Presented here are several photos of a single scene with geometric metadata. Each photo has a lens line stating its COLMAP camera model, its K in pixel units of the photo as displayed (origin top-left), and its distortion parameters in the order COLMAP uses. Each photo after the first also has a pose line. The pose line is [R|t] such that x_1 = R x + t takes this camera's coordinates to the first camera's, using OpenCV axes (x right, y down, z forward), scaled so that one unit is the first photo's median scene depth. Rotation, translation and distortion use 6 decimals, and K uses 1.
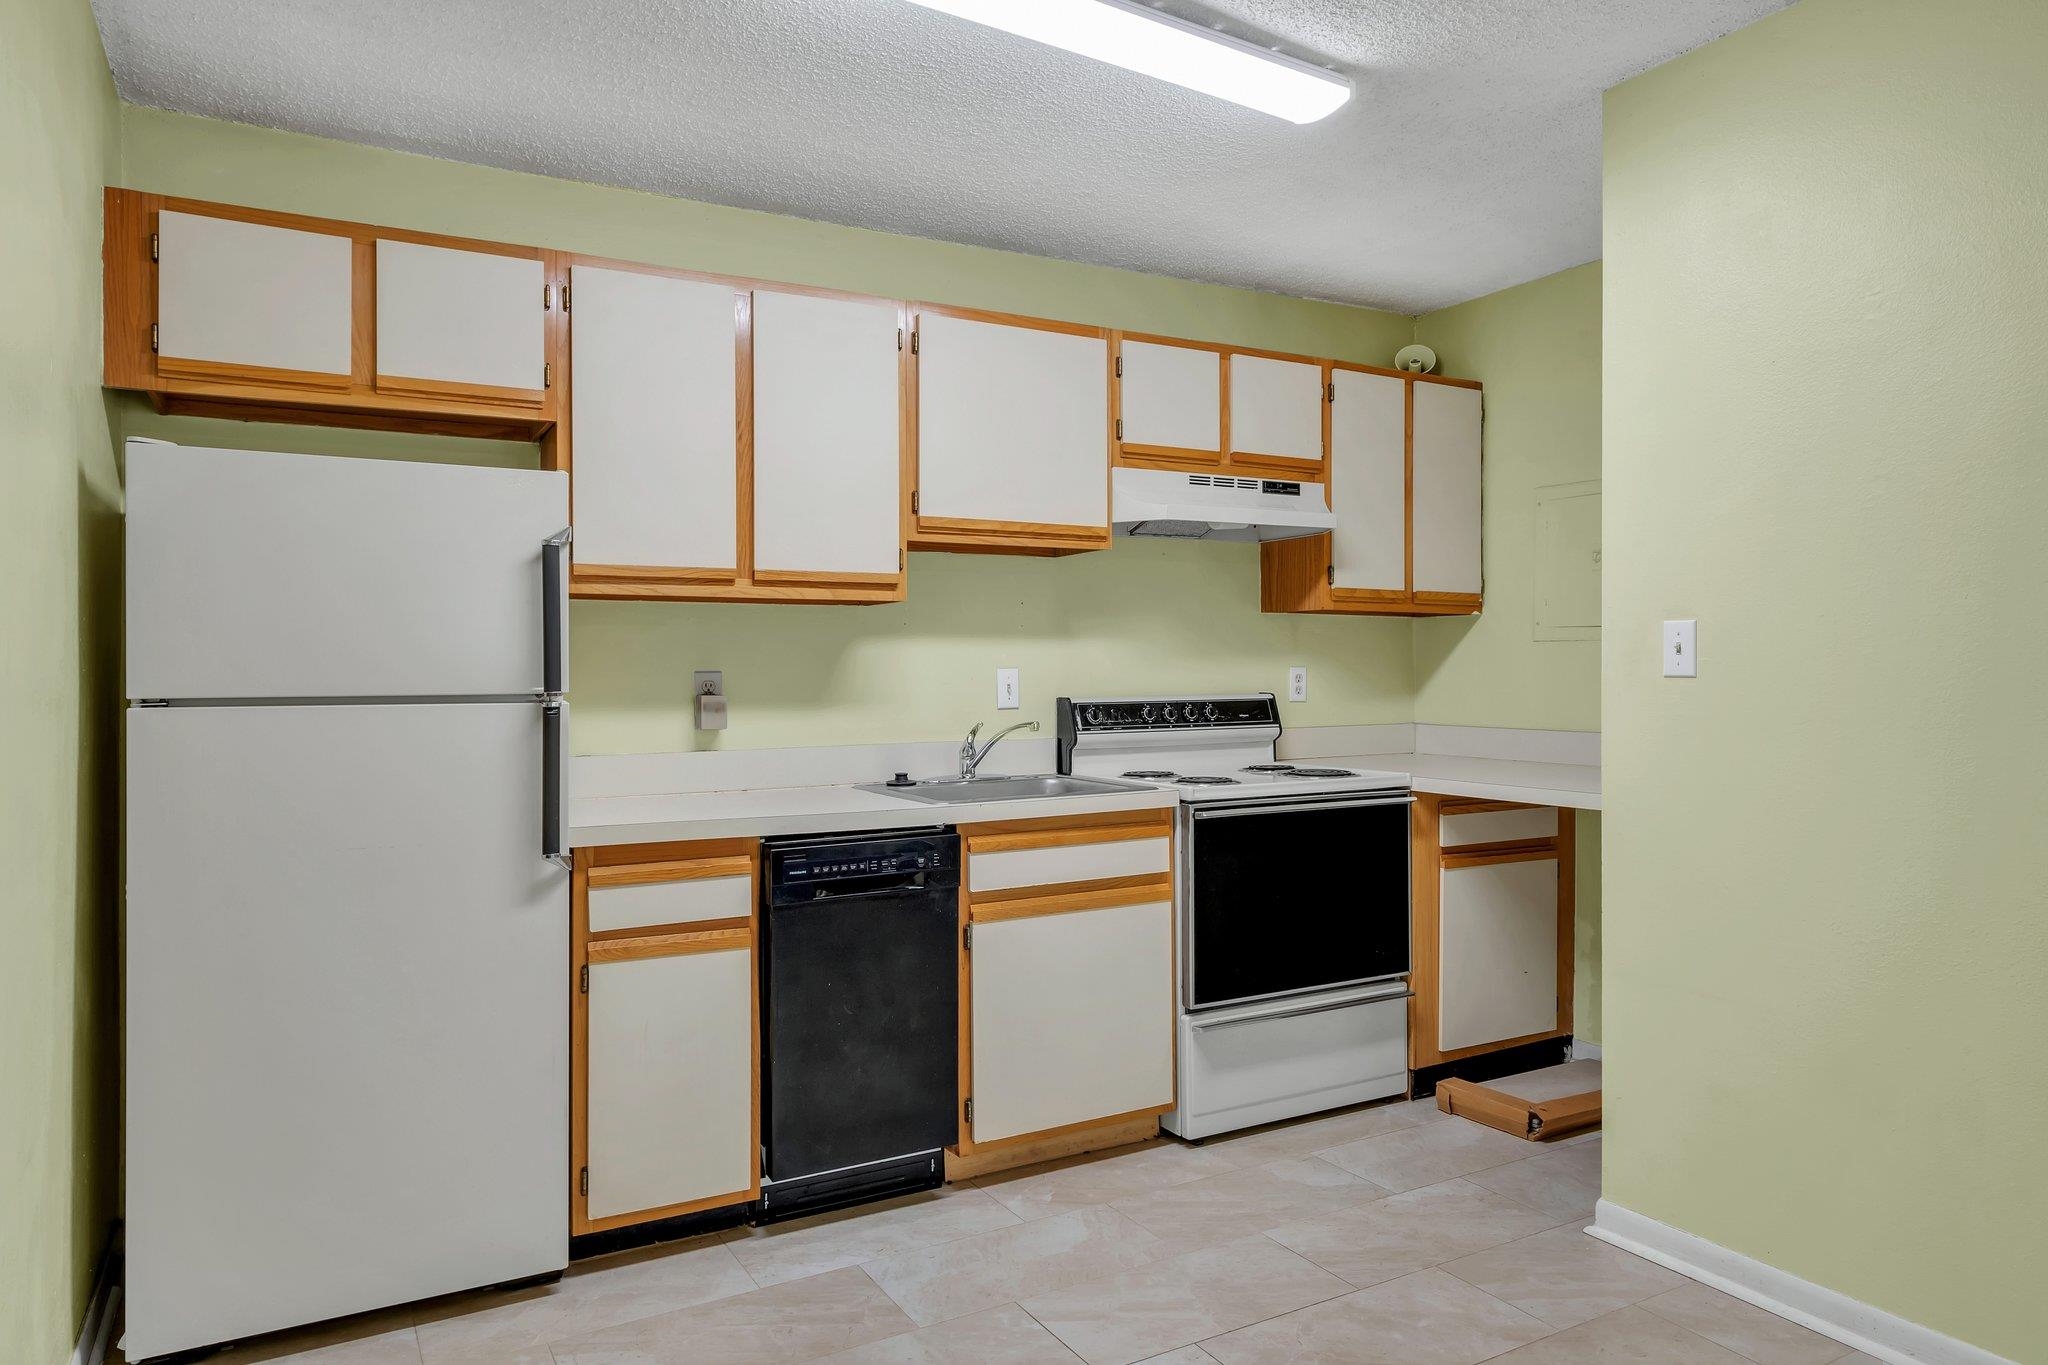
lens RADIAL K [[1336.7, 0, 1024.0], [0, 1336.7, 682.5], [0, 0, 1]] dist [0.004099, 0.001962]
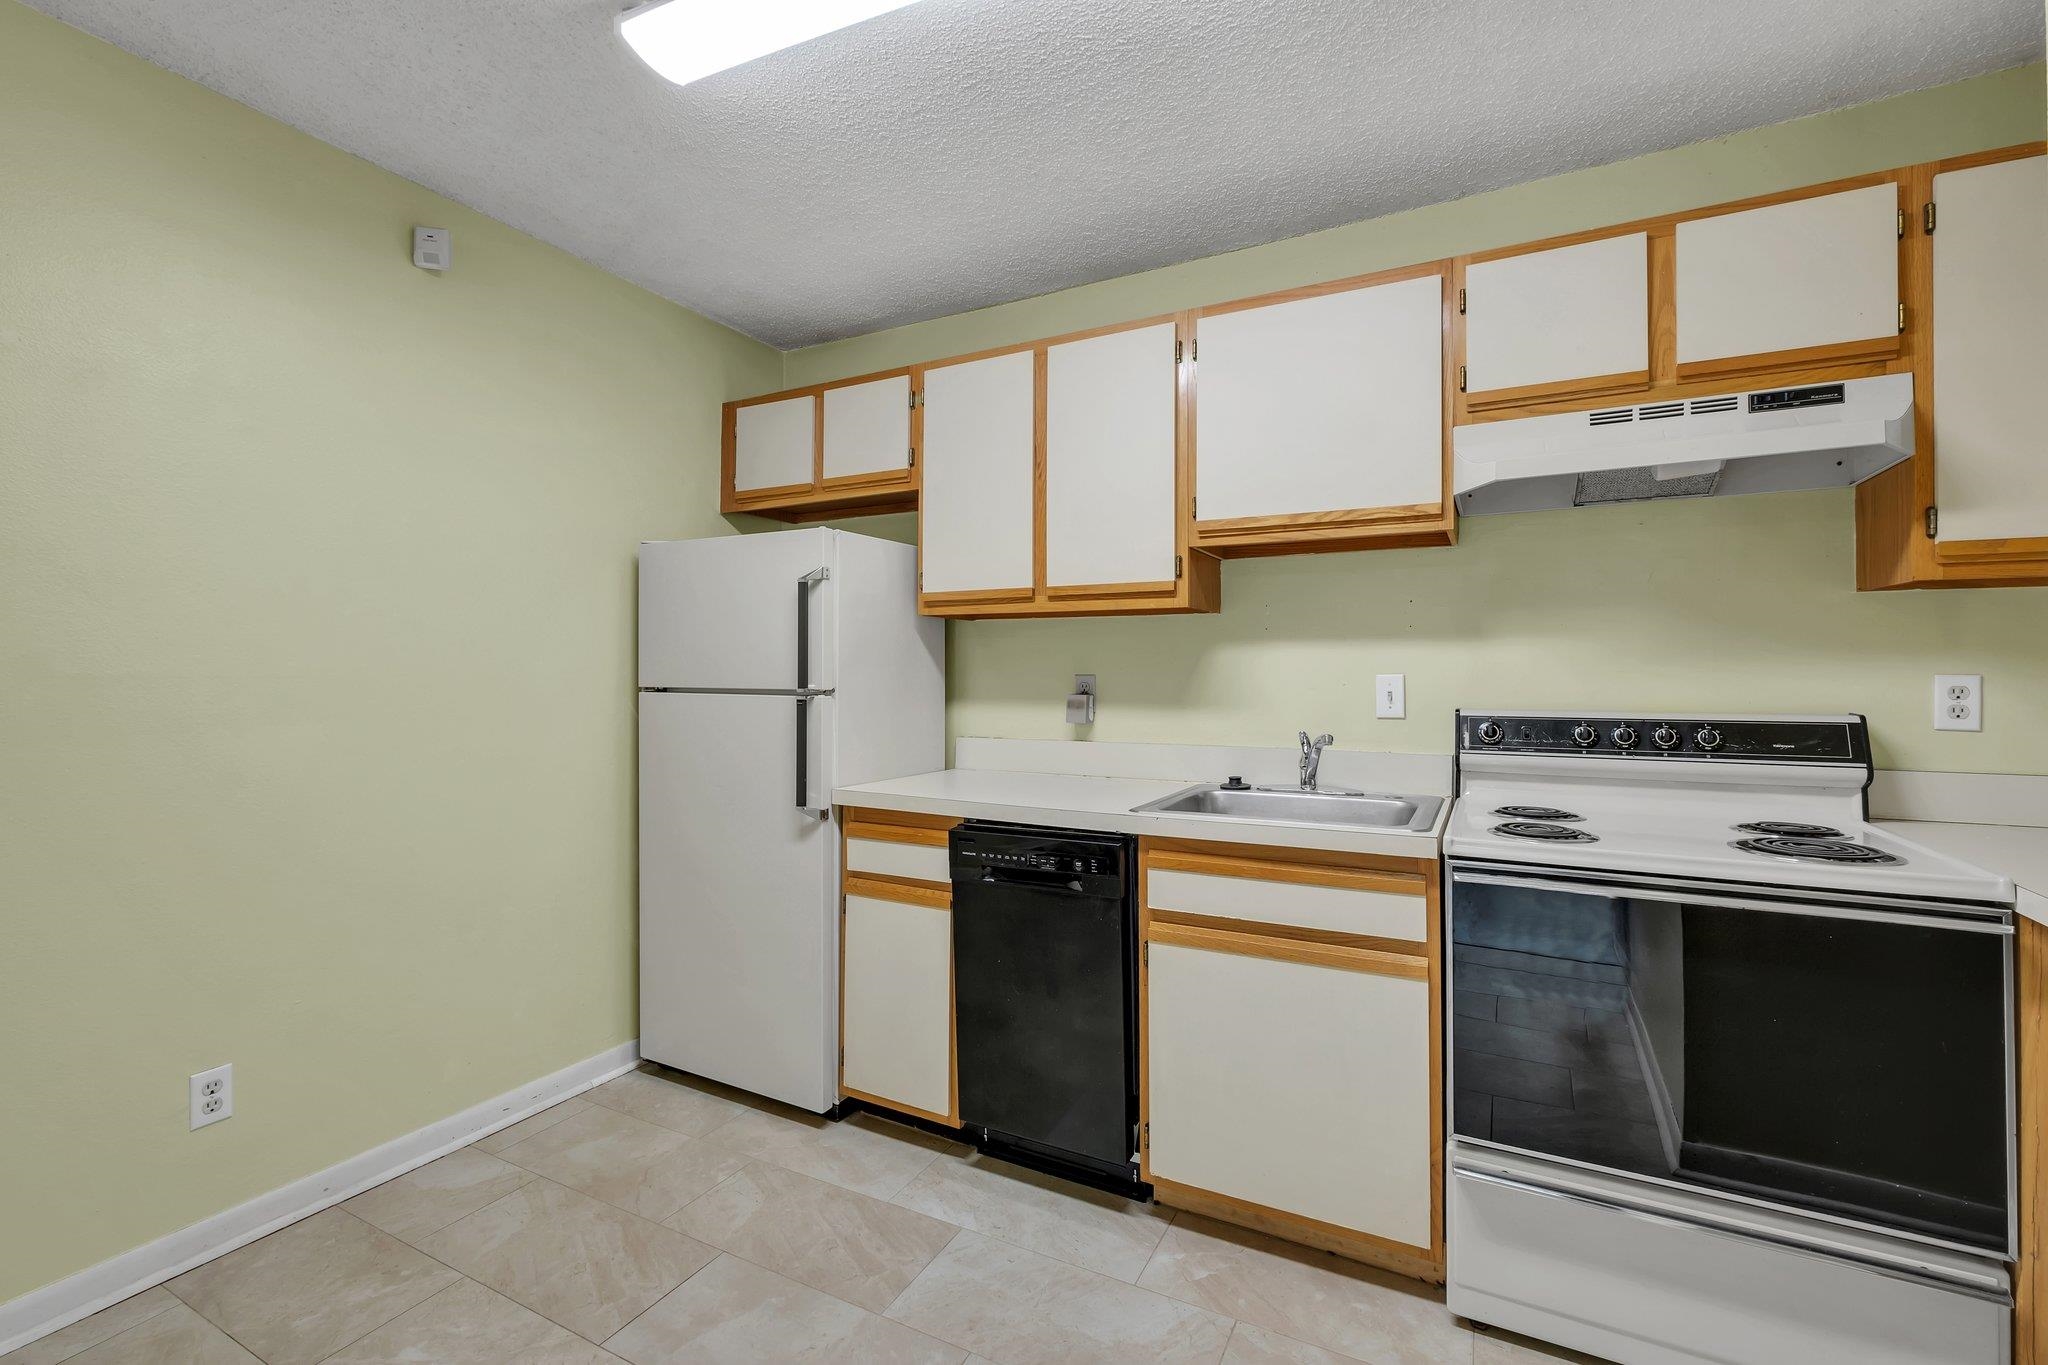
lens RADIAL K [[900.0, 0, 1023.5], [0, 900.0, 660.2], [0, 0, 1]] dist [-0.002532, -0.000308]
pose [[0.532540, -0.002573, -0.846401, 0.425212], [-0.011142, 0.999887, -0.010050, -0.012223], [0.846331, 0.014783, 0.532452, 0.536610]]
